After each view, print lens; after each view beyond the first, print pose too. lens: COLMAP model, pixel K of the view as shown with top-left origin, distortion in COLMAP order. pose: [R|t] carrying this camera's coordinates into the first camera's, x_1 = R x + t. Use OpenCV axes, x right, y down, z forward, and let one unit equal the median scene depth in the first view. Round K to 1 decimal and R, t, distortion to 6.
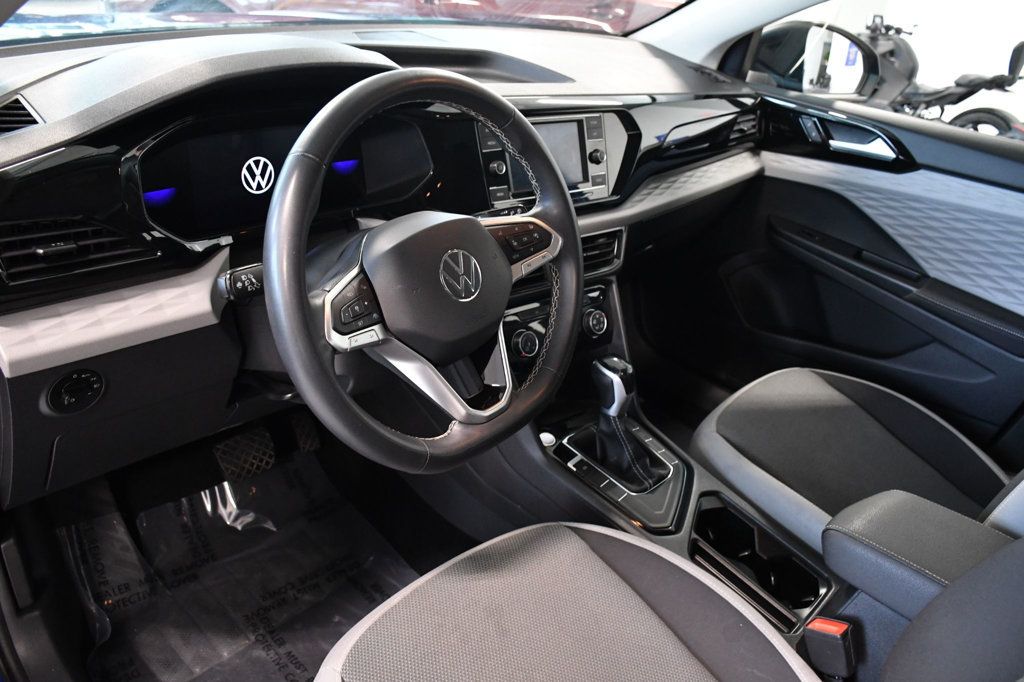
lens RADIAL K [[783.7, 0, 512.7], [0, 783.7, 347.7], [0, 0, 1]] dist [-0.108618, 0.032769]
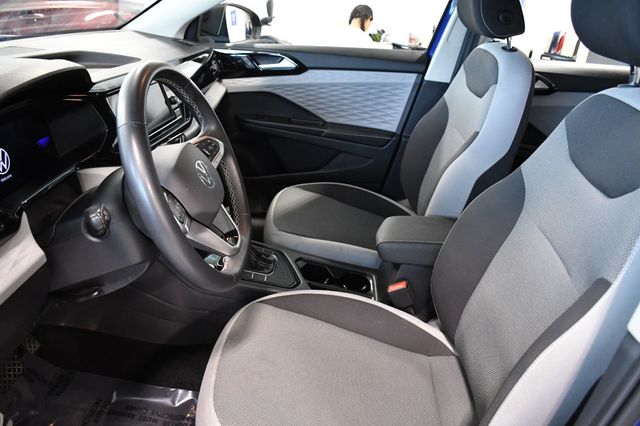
lens RADIAL K [[489.8, 0, 319.3], [0, 489.8, 210.0], [0, 0, 1]] dist [-0.108618, 0.032769]
pose [[0.765691, -0.335982, 0.548483, -0.236545], [0.333086, 0.936605, 0.108740, -0.025616], [-0.550247, 0.099430, 0.829061, -0.007790]]
